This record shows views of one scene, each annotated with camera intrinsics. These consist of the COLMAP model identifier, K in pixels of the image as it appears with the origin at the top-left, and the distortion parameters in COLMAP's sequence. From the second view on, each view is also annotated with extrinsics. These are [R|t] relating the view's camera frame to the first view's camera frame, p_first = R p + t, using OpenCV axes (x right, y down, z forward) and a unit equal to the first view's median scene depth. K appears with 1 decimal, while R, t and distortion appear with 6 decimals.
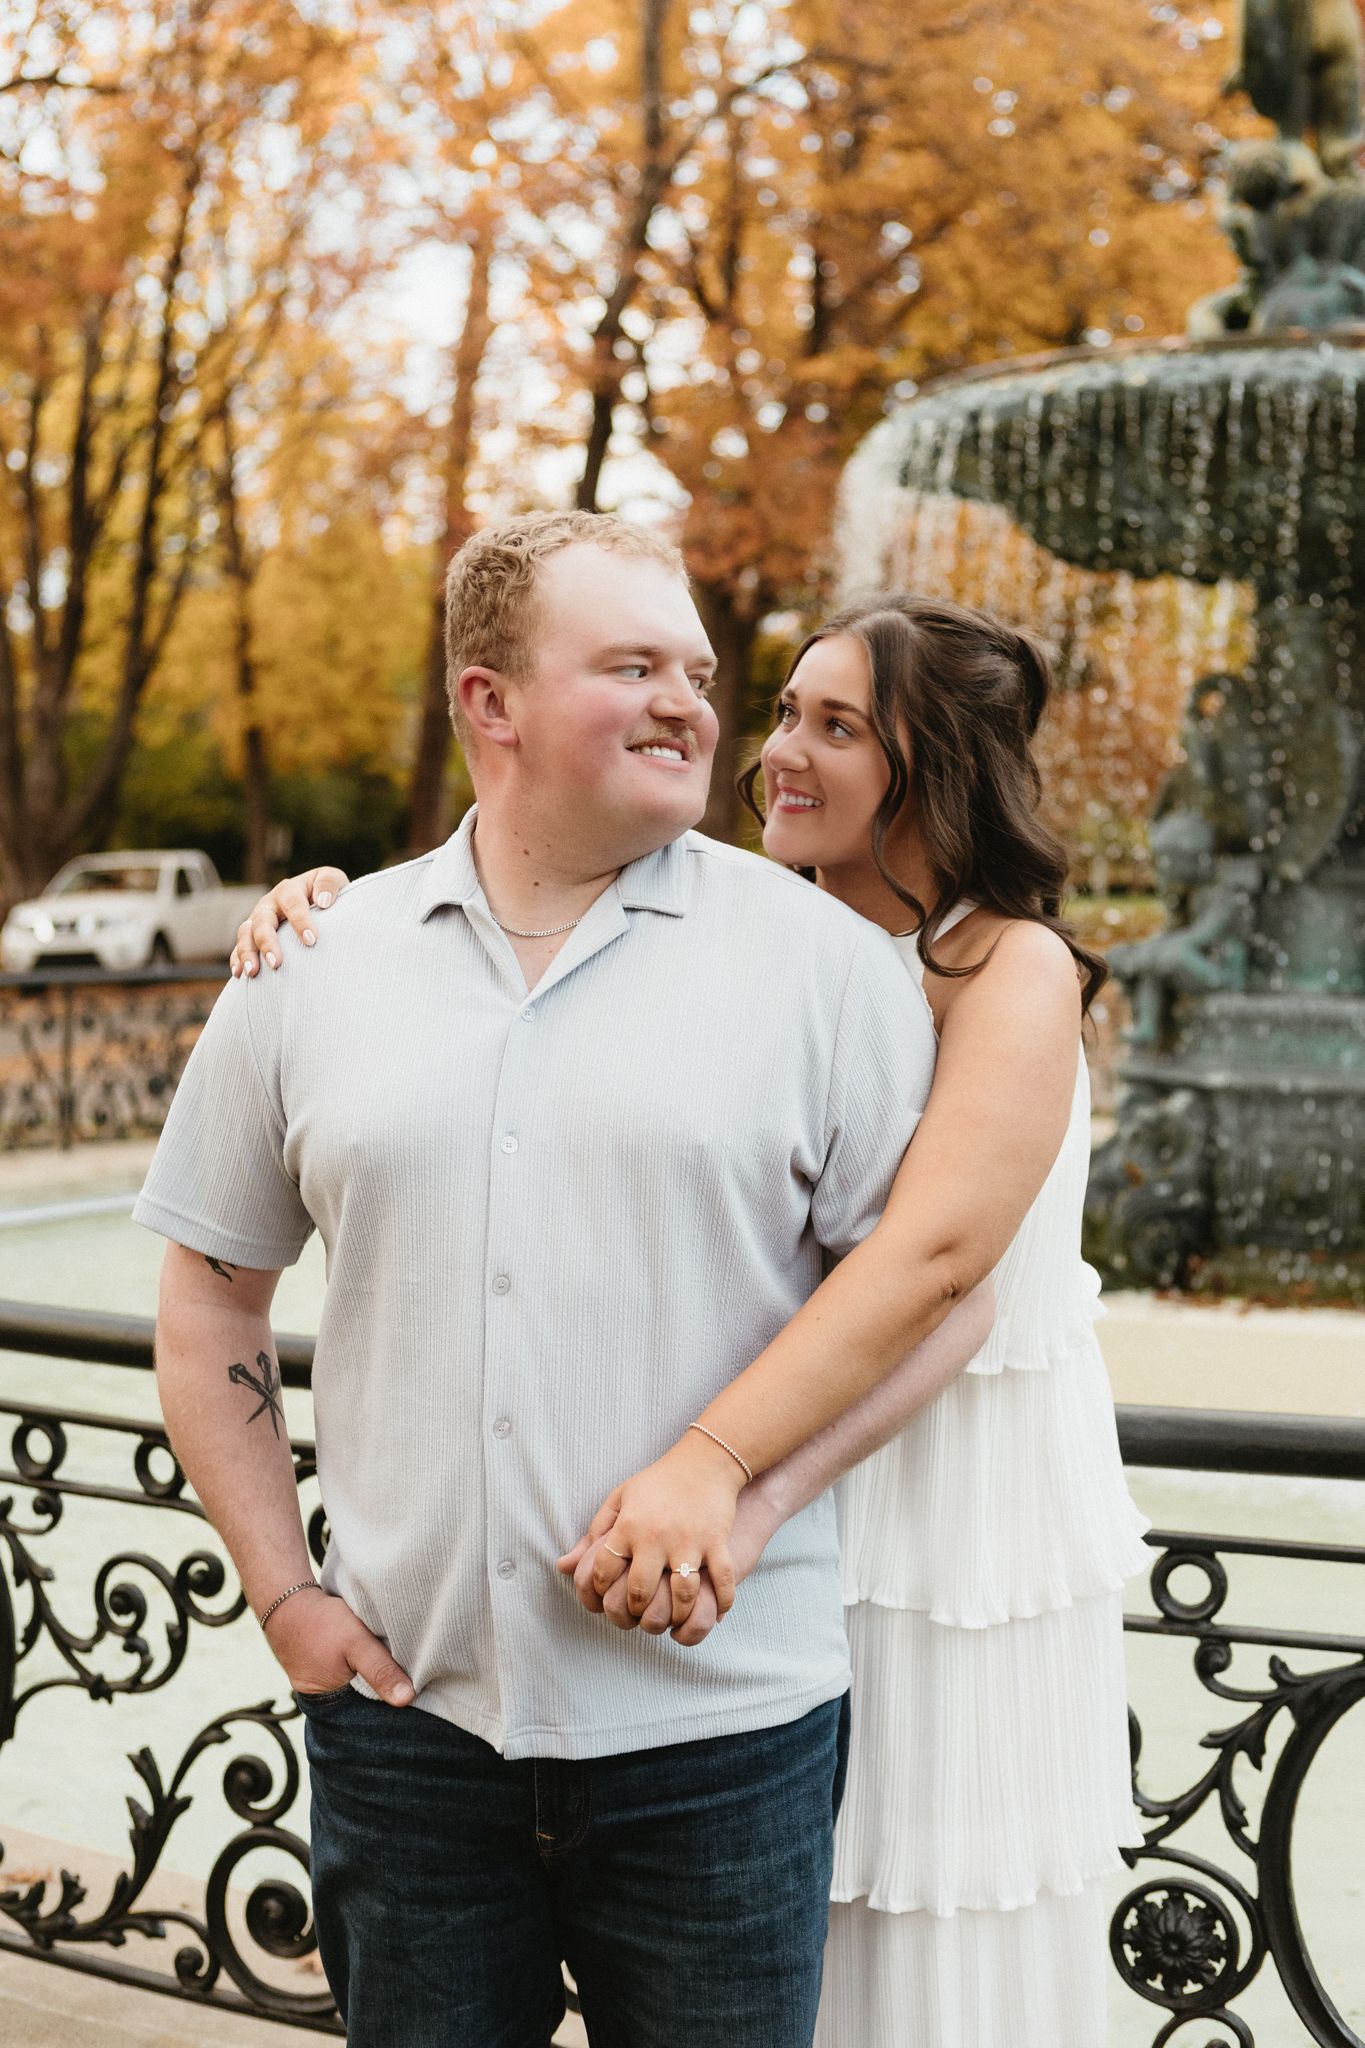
lens RADIAL K [[2533.2, 0, 694.7], [0, 2533.2, 1011.4], [0, 0, 1]] dist [-0.010776, 0.000000]
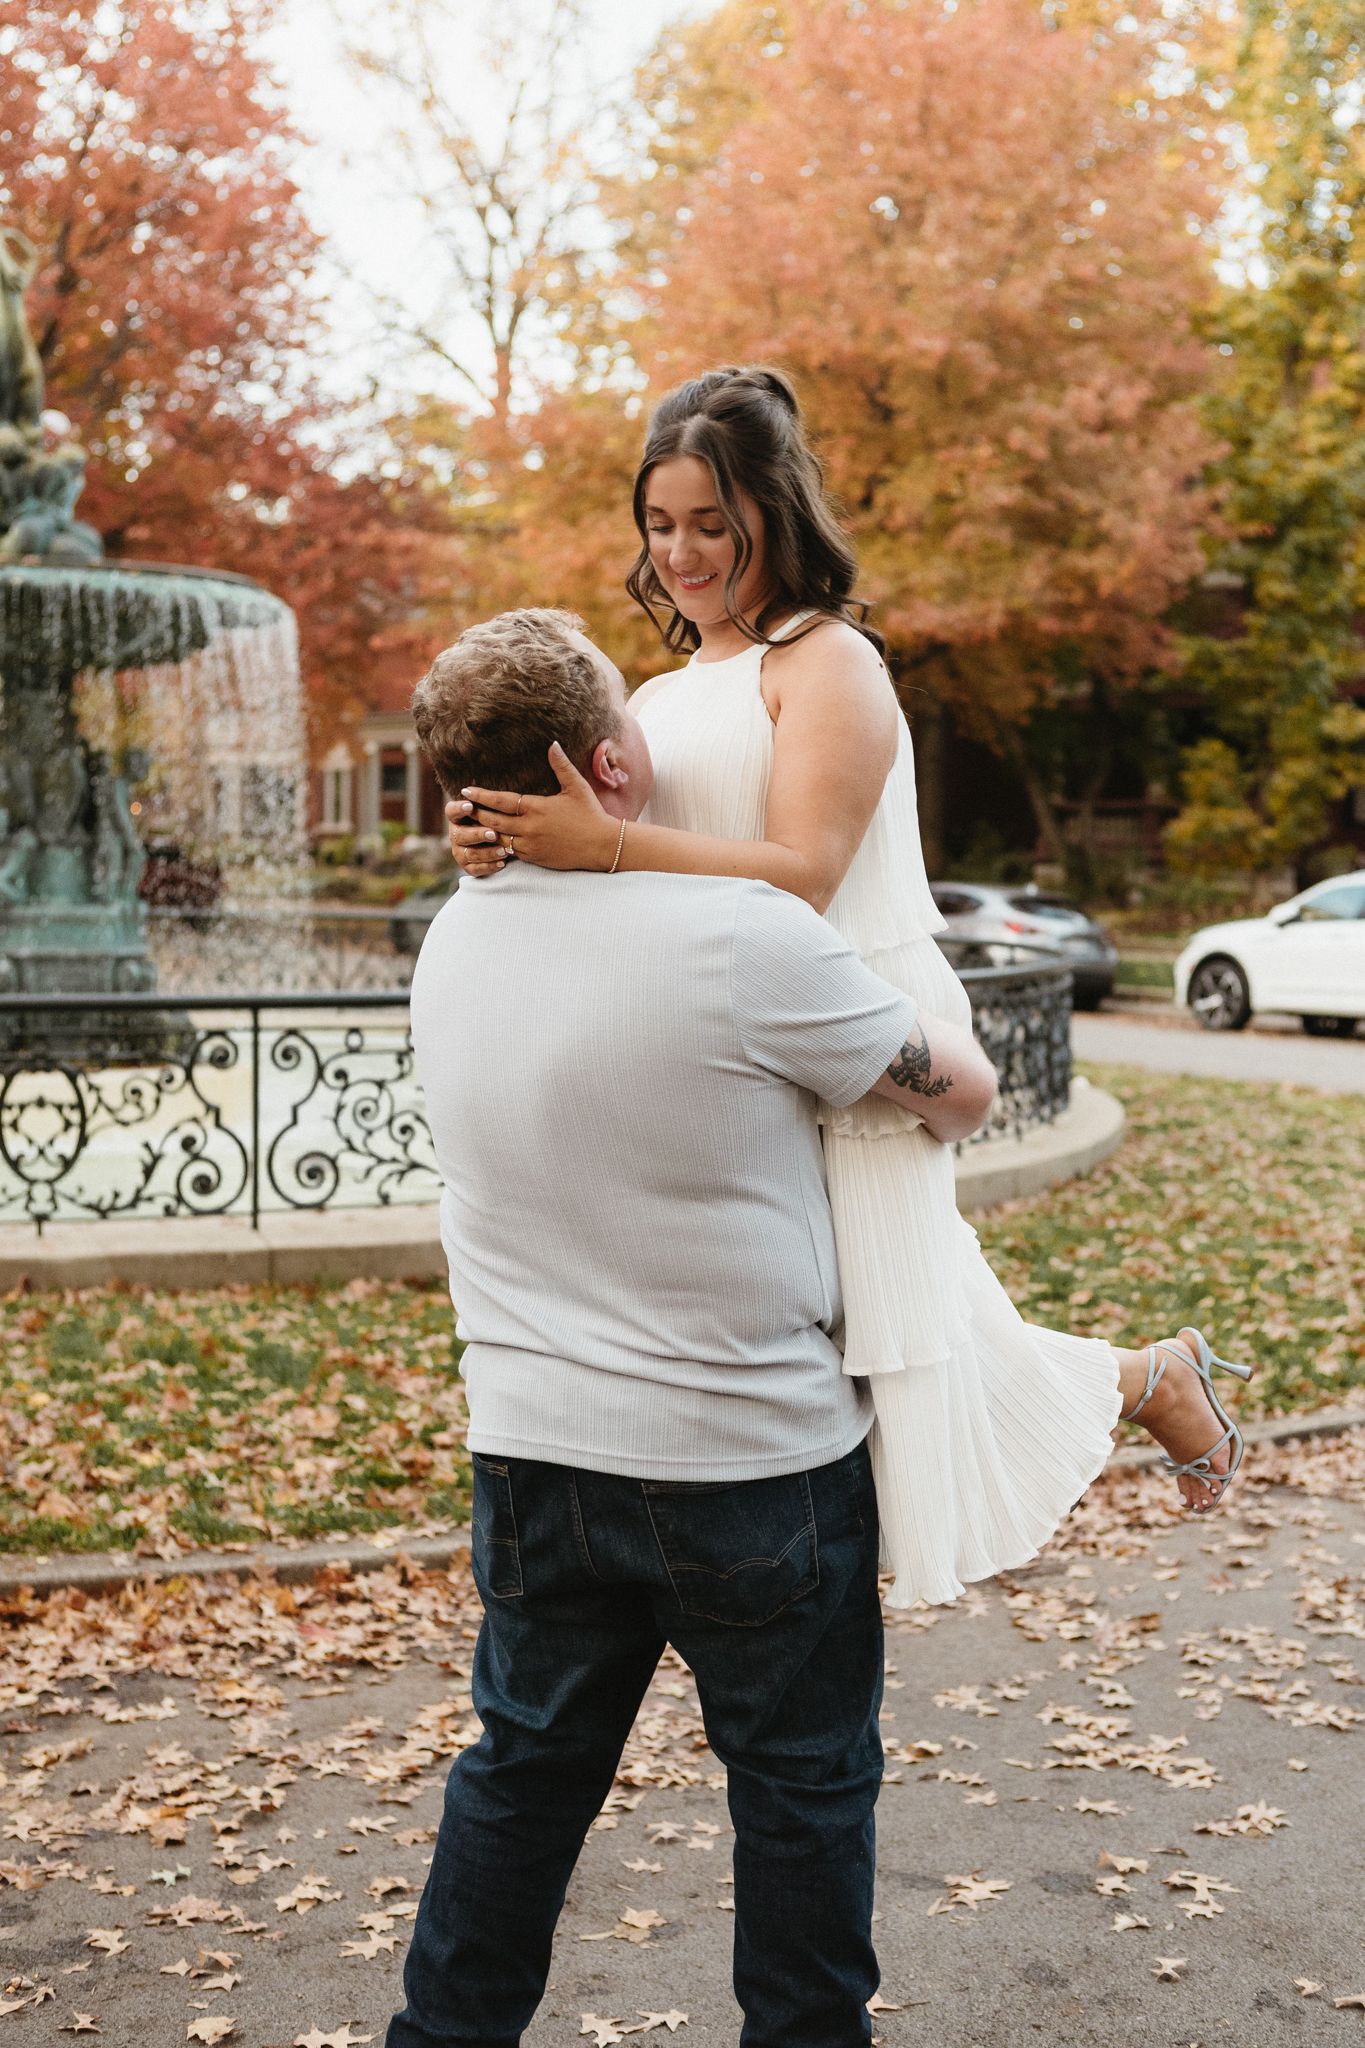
lens RADIAL K [[2445.5, 0, 691.2], [0, 2445.5, 1036.7], [0, 0, 1]] dist [-0.015819, 0.000000]
pose [[0.703907, -0.063998, 0.707403, -1.771339], [0.042114, 0.997941, 0.048378, 0.057096], [-0.709043, -0.004262, 0.705153, -1.465385]]
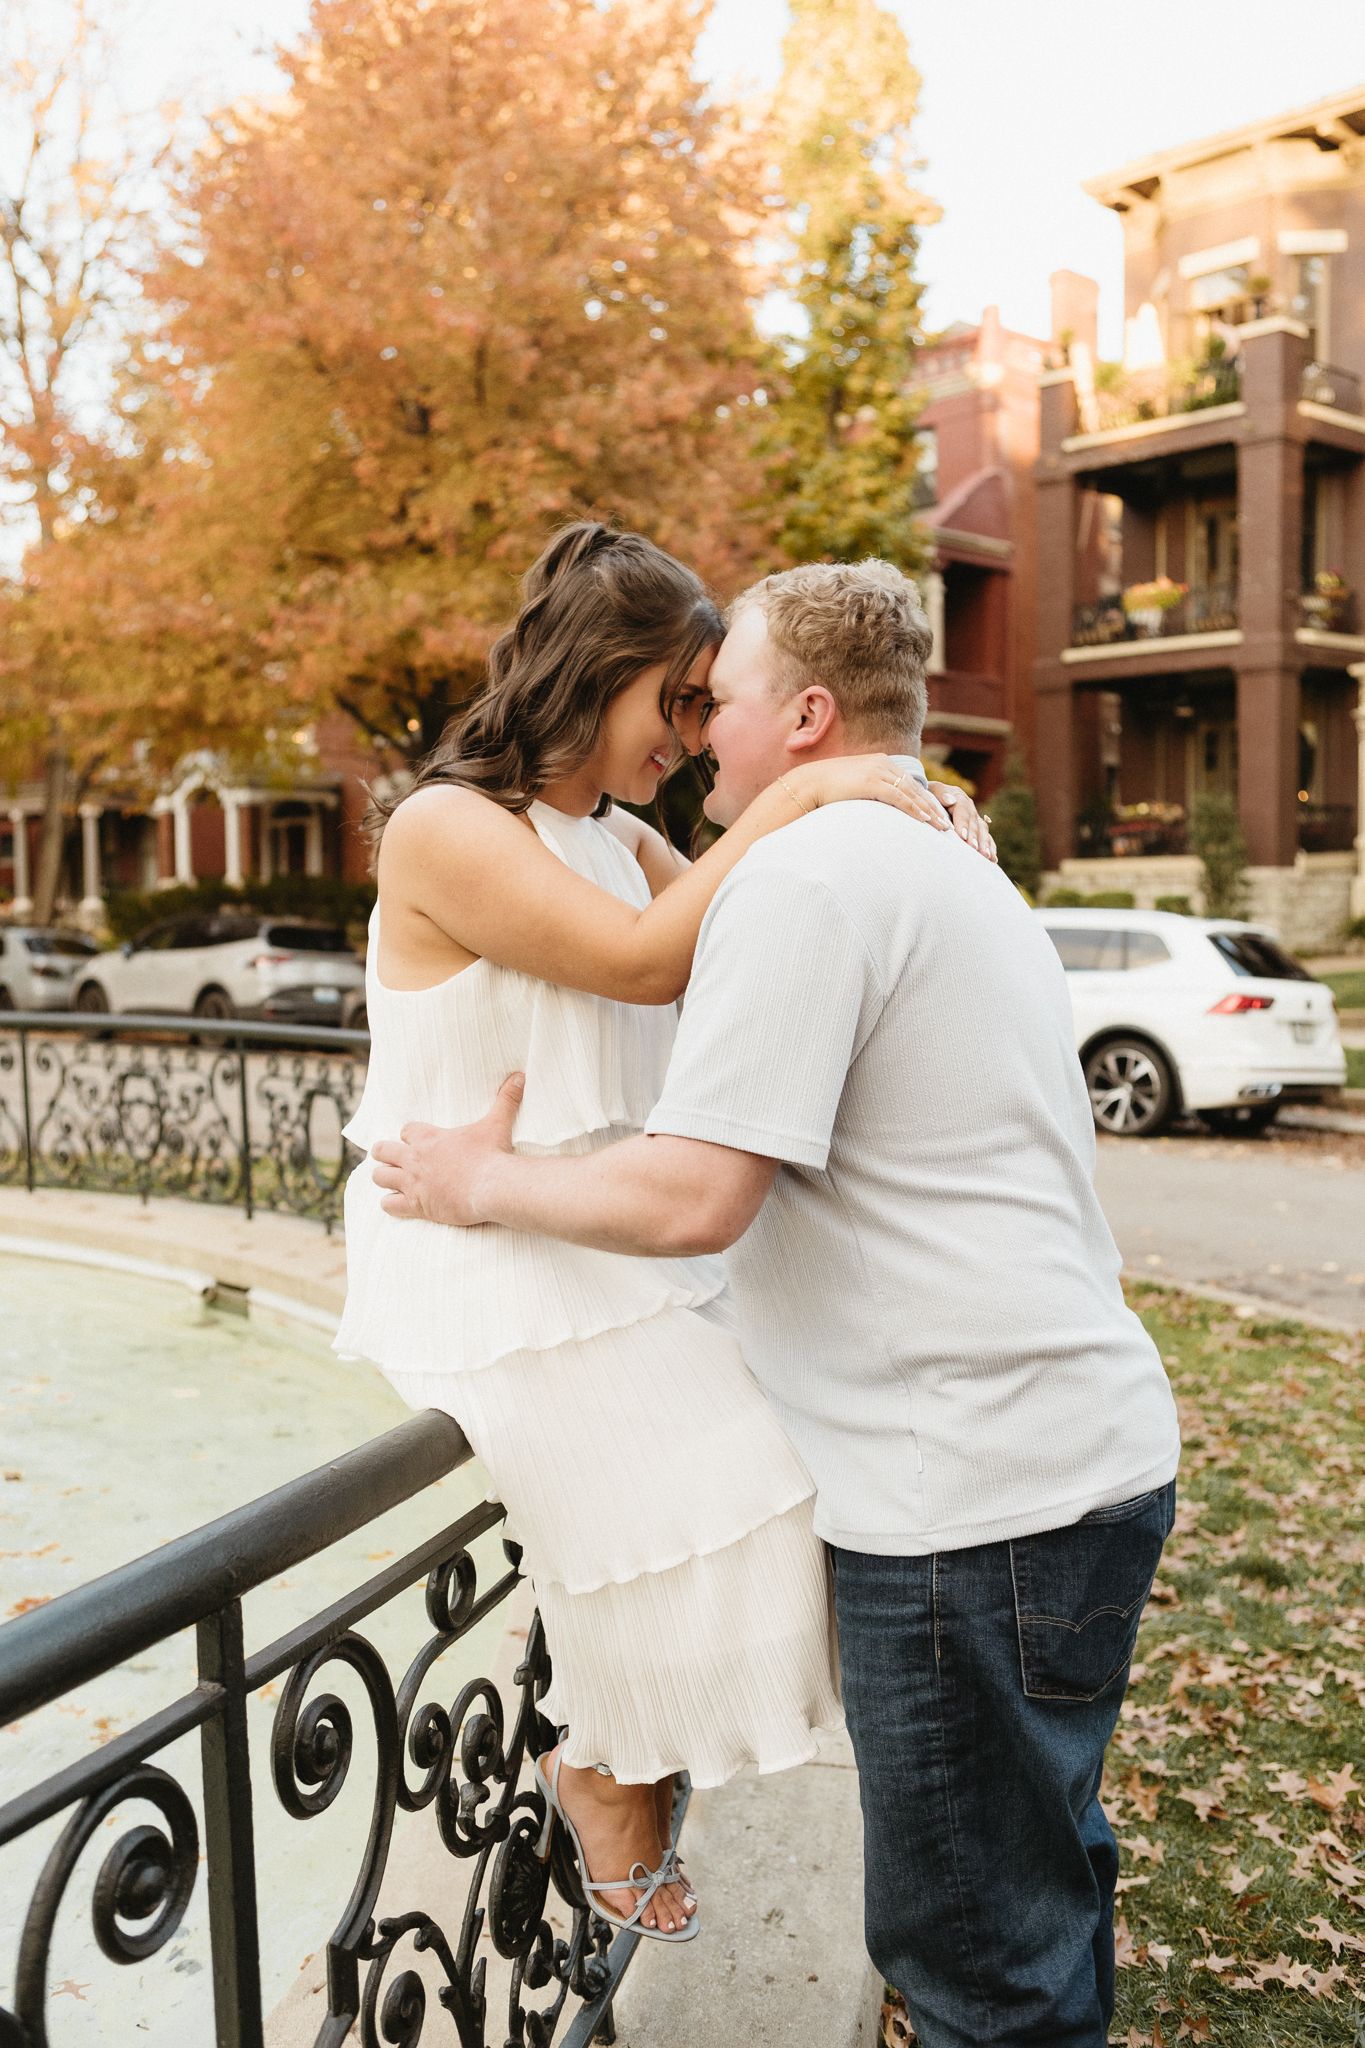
lens RADIAL K [[1919.7, 0, 675.4], [0, 1919.7, 1013.6], [0, 0, 1]] dist [0.004250, 0.000000]
pose [[0.562796, -0.067679, 0.823821, 0.674688], [0.063981, 0.997219, 0.038216, 0.013478], [-0.824116, 0.031202, 0.565561, 0.386958]]
